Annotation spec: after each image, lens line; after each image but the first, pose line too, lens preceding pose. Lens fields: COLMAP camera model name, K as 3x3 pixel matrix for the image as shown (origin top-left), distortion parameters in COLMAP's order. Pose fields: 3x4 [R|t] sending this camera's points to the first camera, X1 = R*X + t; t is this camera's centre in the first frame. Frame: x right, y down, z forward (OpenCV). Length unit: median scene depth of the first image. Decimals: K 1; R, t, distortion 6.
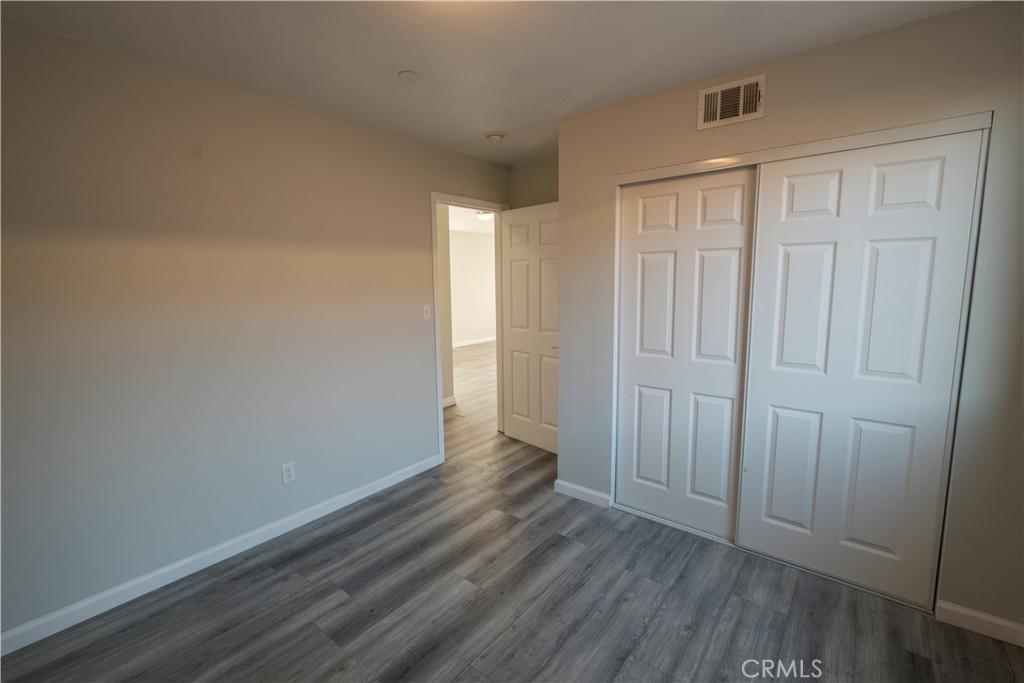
lens RADIAL K [[450.1, 0, 504.2], [0, 450.1, 334.6], [0, 0, 1]] dist [-0.000052, -0.000087]
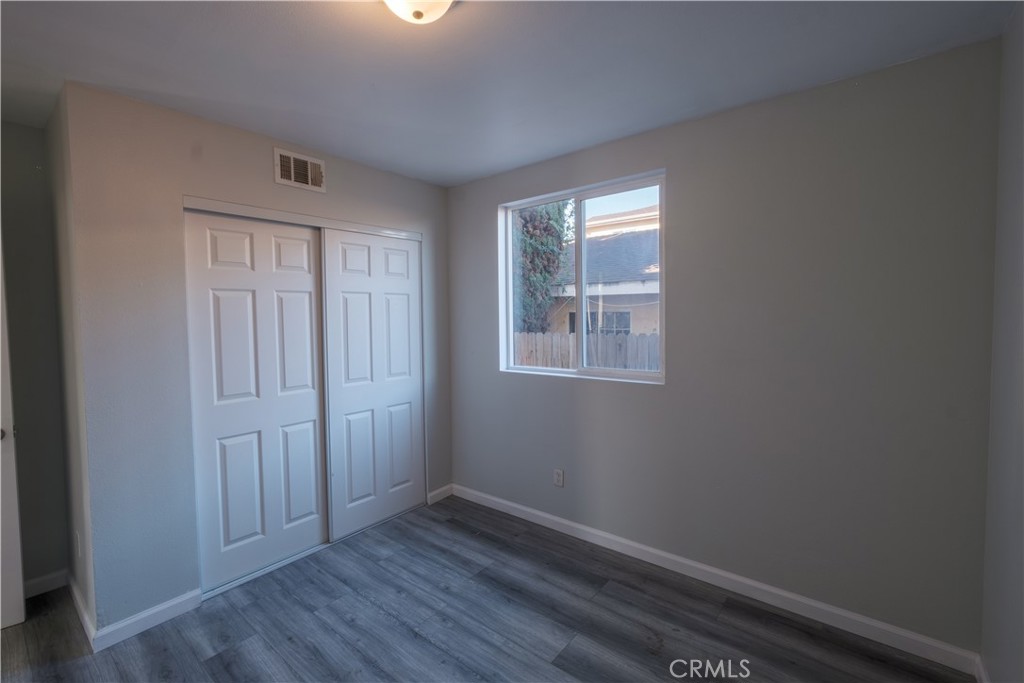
lens RADIAL K [[450.1, 0, 504.2], [0, 450.1, 334.6], [0, 0, 1]] dist [-0.000052, -0.000087]
pose [[0.009081, -0.037762, 0.999245, -0.689175], [0.133906, 0.990332, 0.036209, -0.056420], [-0.990952, 0.133477, 0.014050, 0.502127]]
